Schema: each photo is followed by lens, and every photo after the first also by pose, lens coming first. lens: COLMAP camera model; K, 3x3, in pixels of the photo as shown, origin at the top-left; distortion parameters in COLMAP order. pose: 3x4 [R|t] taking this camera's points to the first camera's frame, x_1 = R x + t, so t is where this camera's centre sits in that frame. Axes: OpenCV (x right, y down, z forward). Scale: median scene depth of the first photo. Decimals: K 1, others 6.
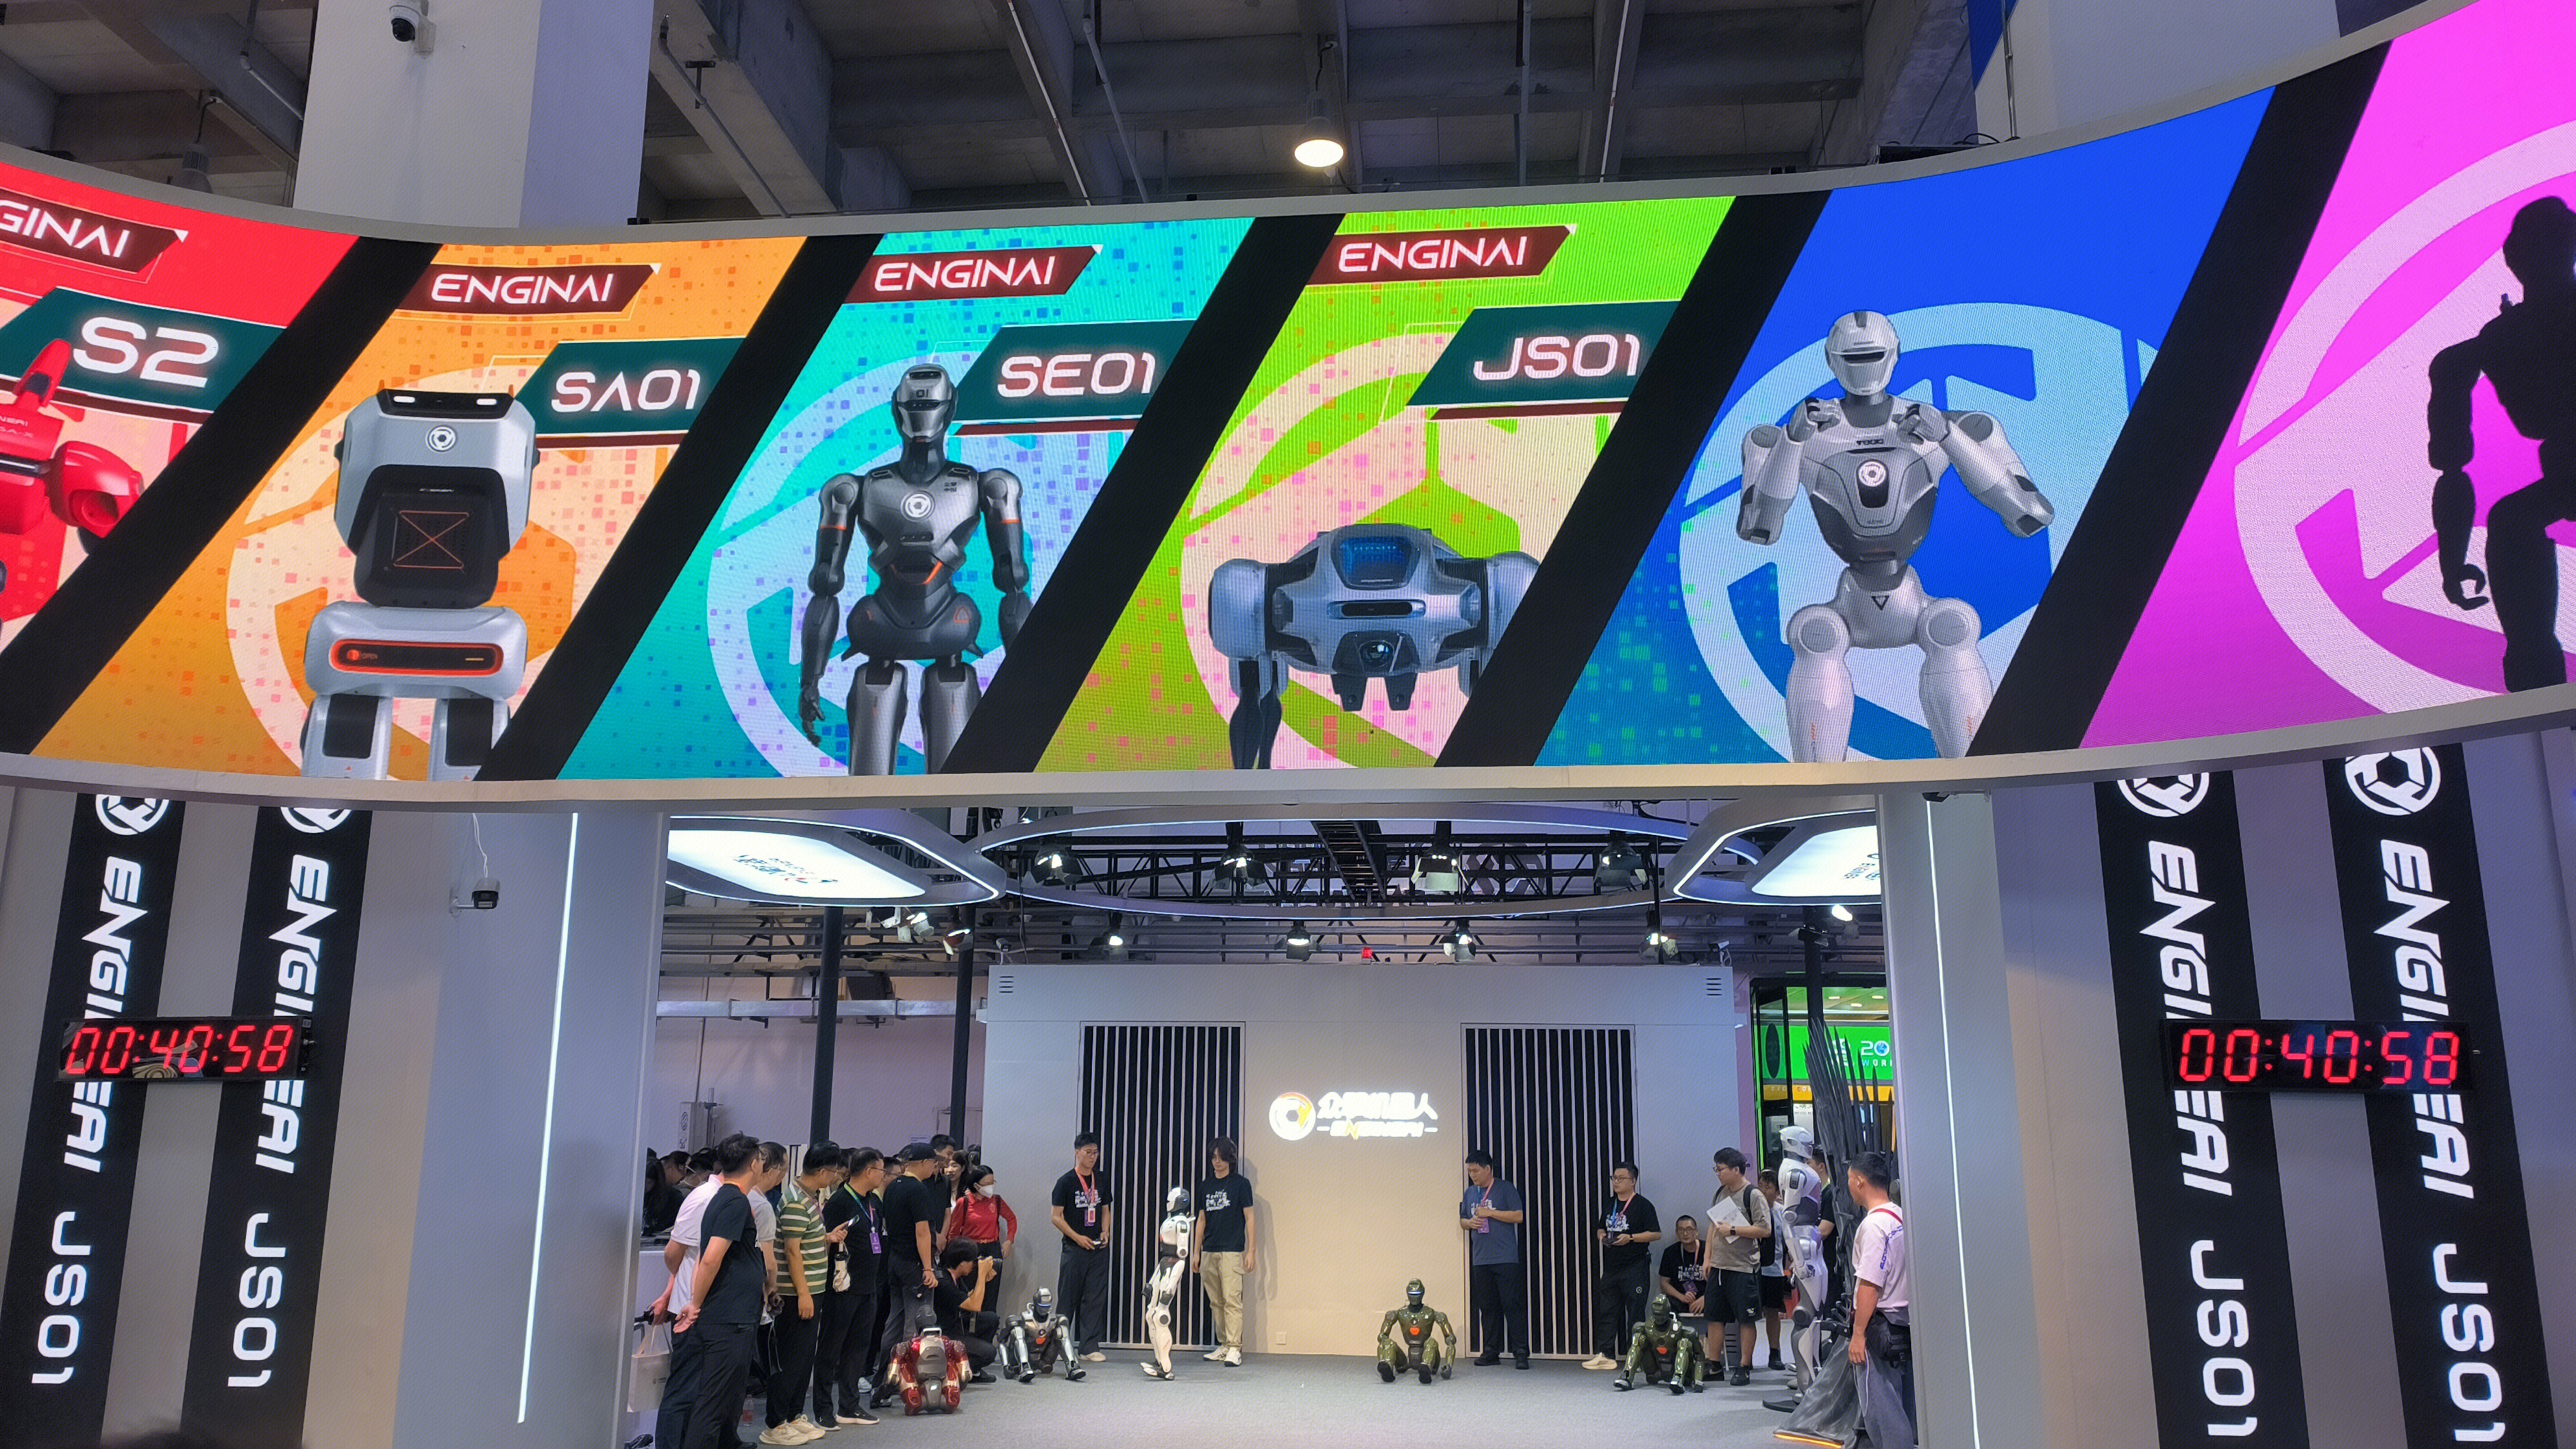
lens RADIAL K [[1873.8, 0, 1289.7], [0, 1873.8, 723.3], [0, 0, 1]] dist [0.008659, -0.015681]
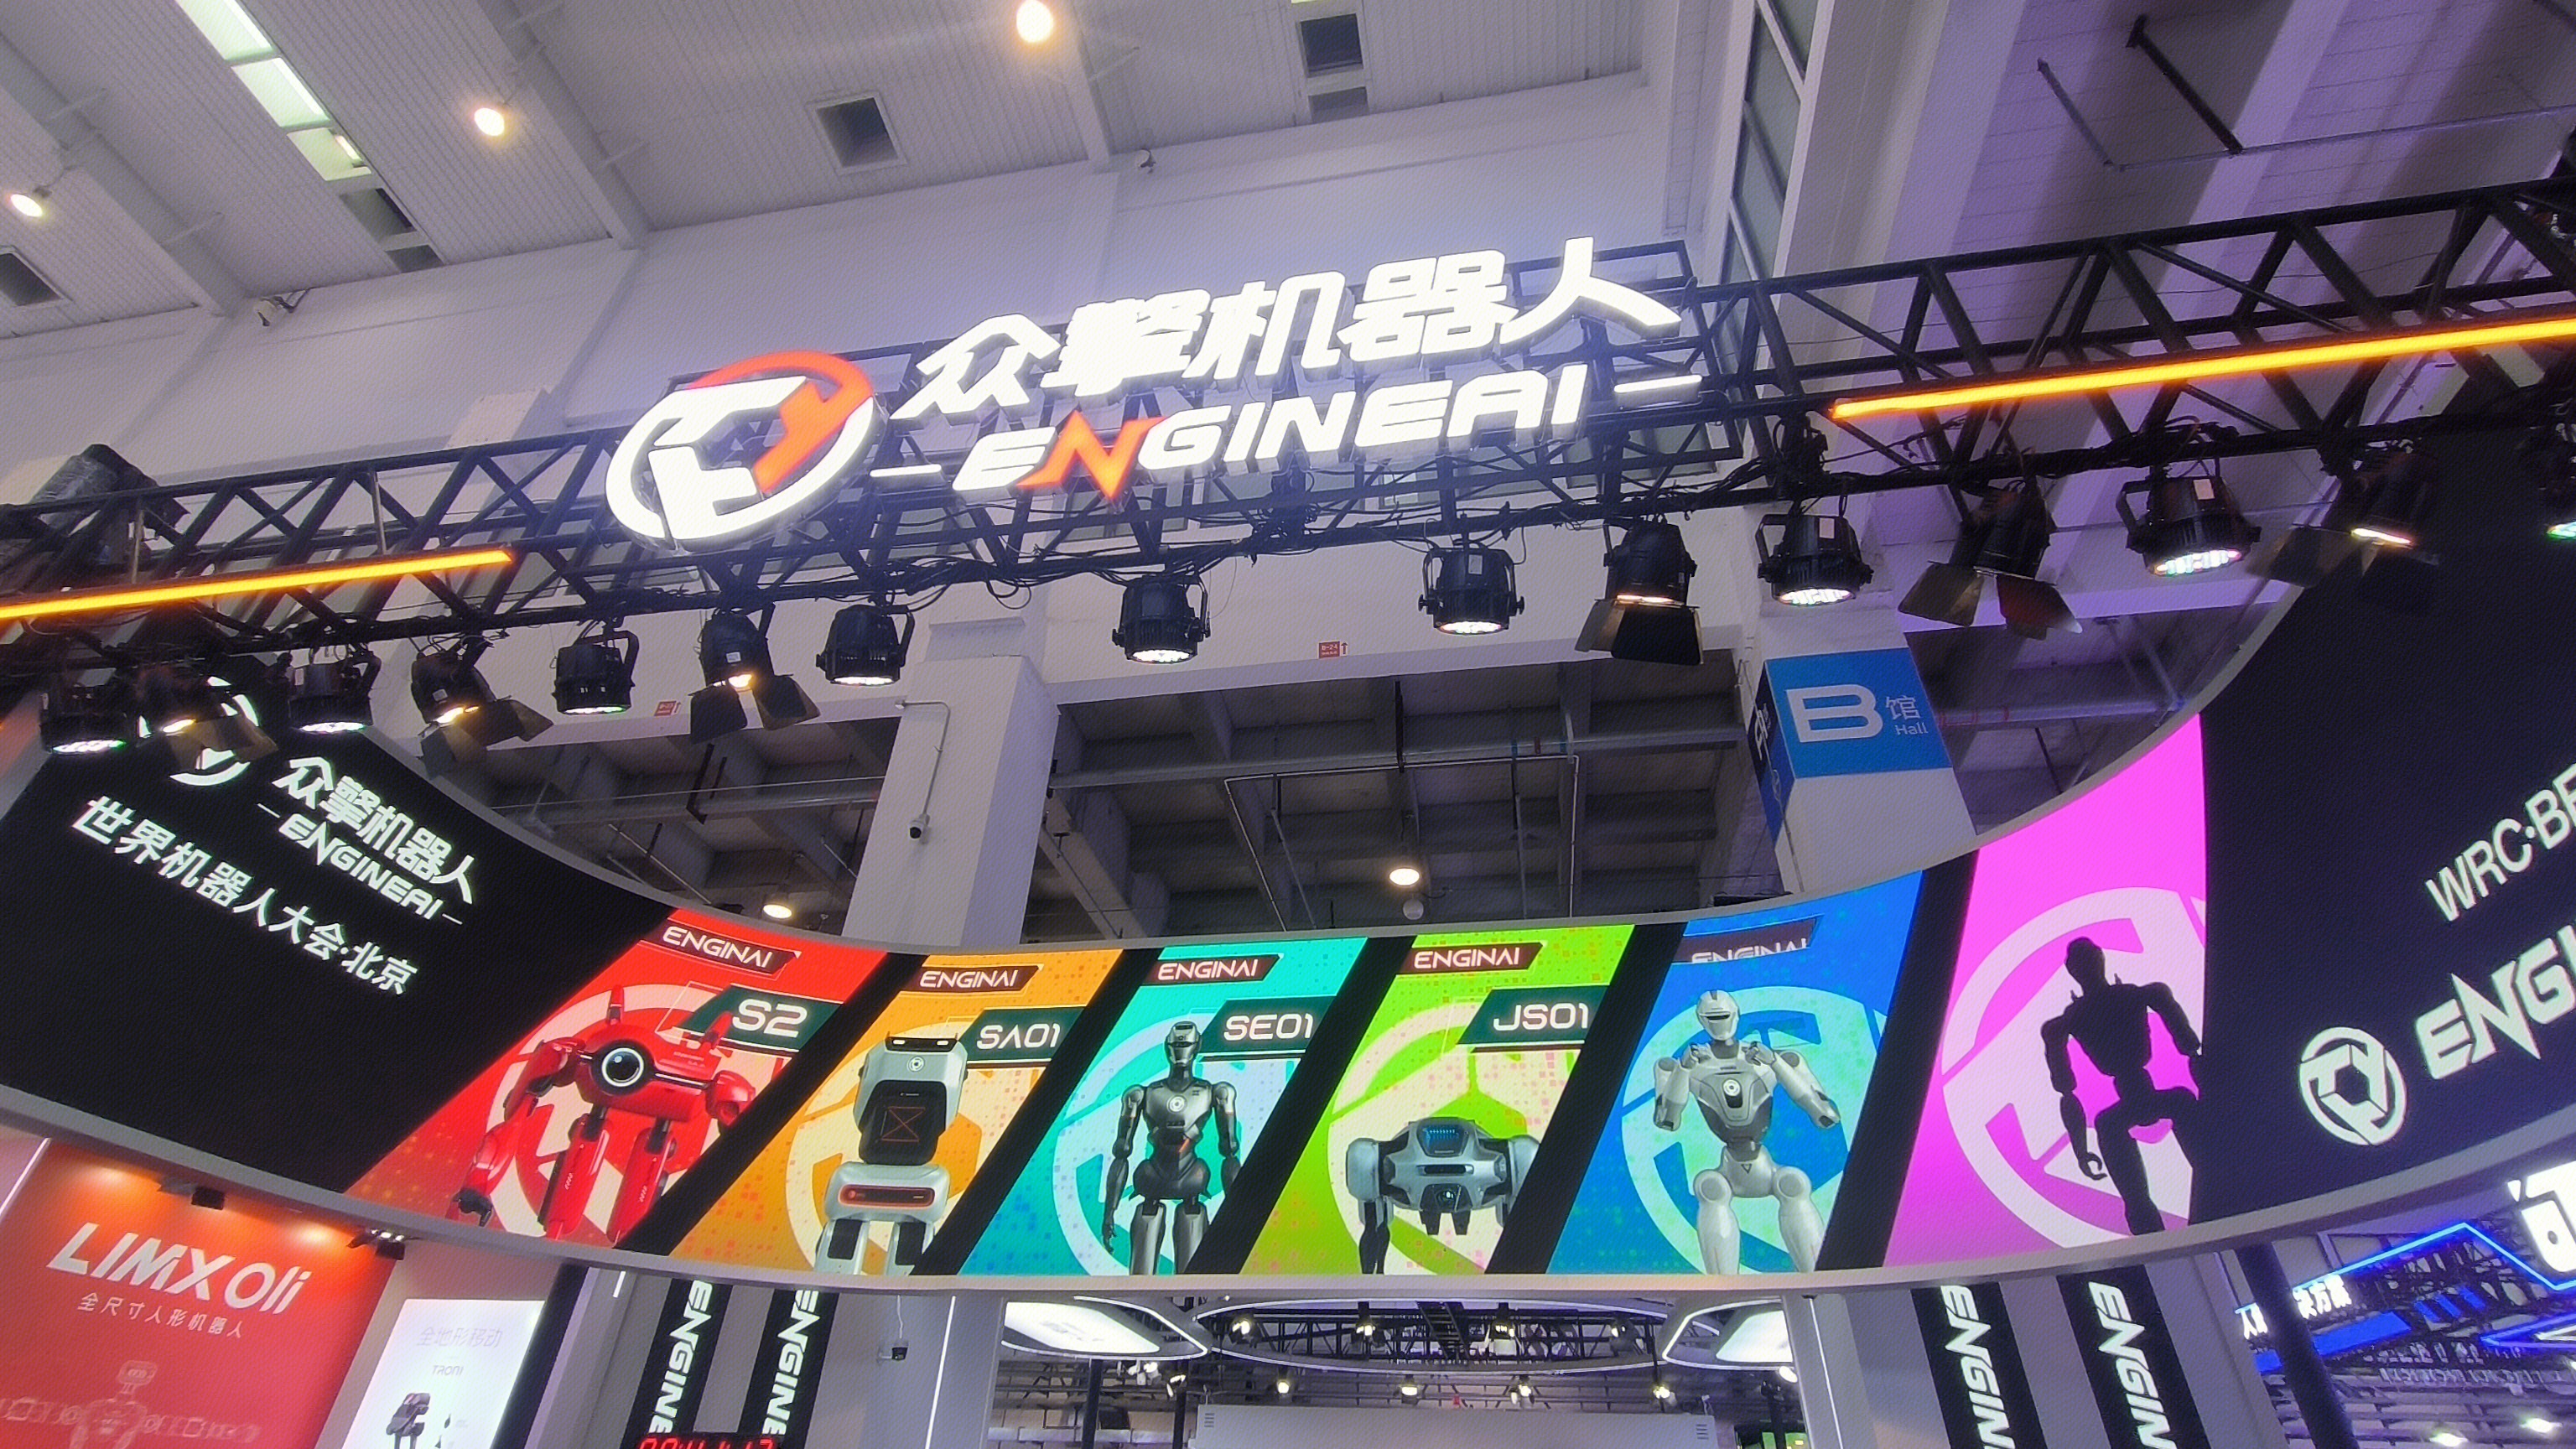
lens RADIAL K [[1152.8, 0, 1289.1], [0, 1152.8, 728.5], [0, 0, 1]] dist [-0.007490, 0.000890]
pose [[0.996082, -0.029360, -0.083423, 0.004990], [-0.005849, 0.919350, -0.393398, -0.016592], [0.088245, 0.392344, 0.915576, -0.107891]]
